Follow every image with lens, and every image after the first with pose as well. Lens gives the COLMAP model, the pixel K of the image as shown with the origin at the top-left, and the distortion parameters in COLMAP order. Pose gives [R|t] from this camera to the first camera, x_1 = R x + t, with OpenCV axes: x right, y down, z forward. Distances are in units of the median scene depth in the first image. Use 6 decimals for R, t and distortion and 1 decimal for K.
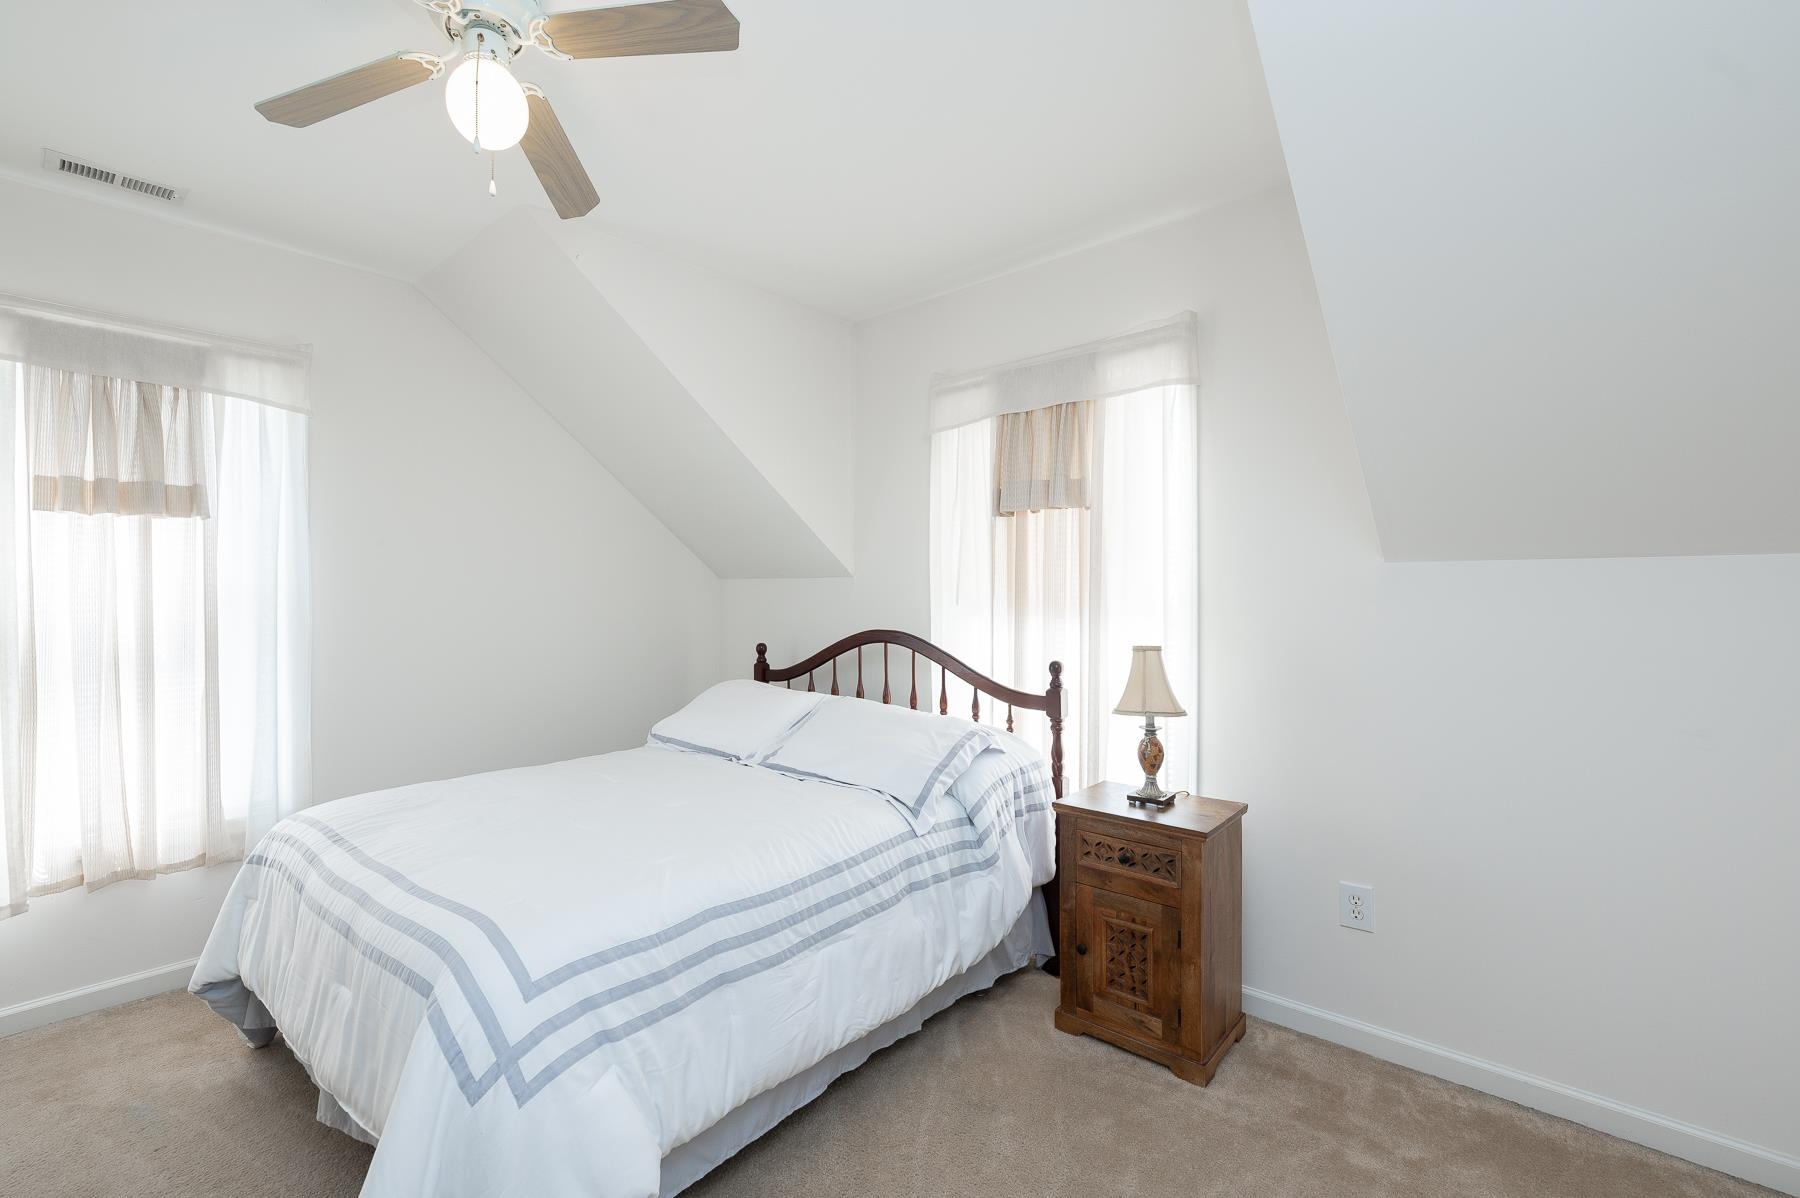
lens RADIAL K [[741.6, 0, 896.0], [0, 741.6, 597.7], [0, 0, 1]] dist [-0.003729, -0.000341]
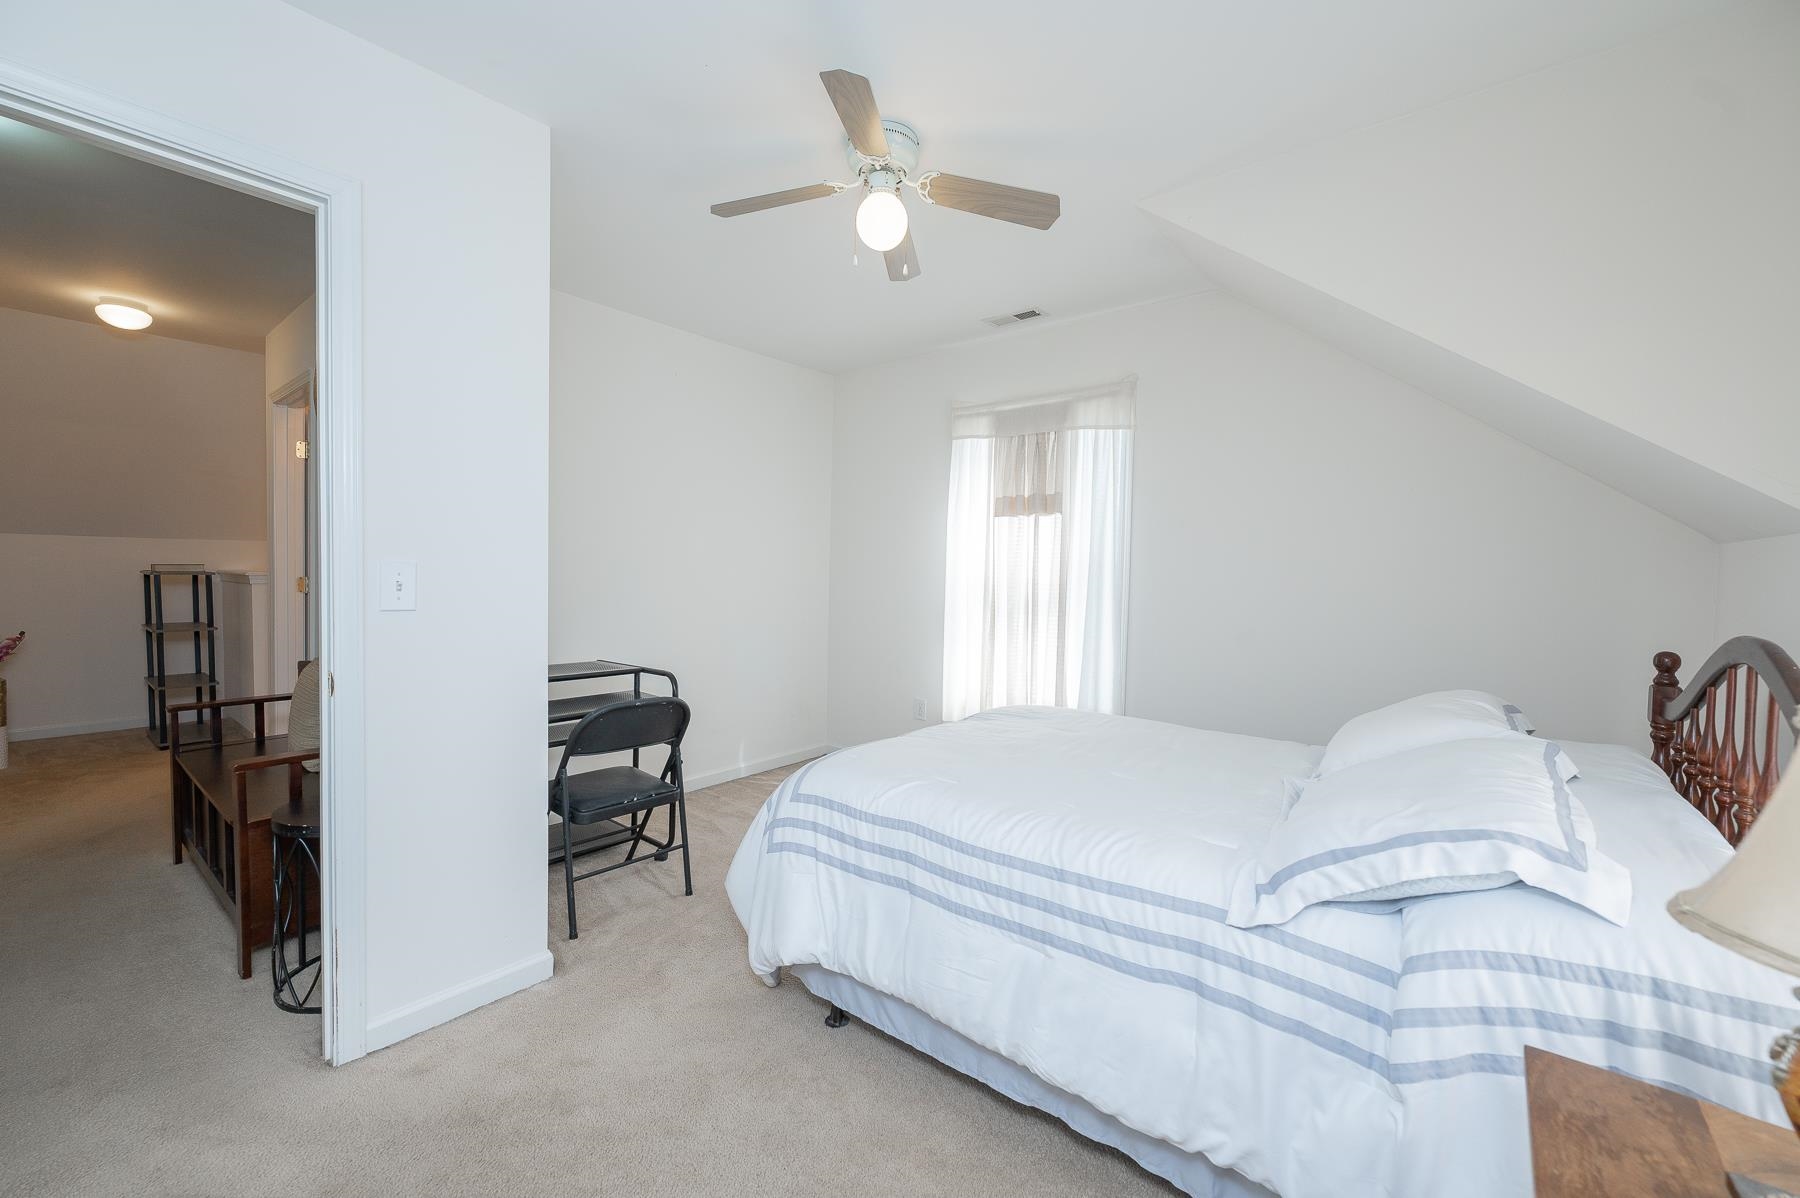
lens RADIAL K [[725.1, 0, 896.1], [0, 725.1, 598.0], [0, 0, 1]] dist [-0.002517, -0.000219]
pose [[0.045165, 0.039745, -0.998189, 0.606749], [-0.021963, 0.999006, 0.038784, 0.018290], [0.998738, 0.020172, 0.045993, 0.642937]]
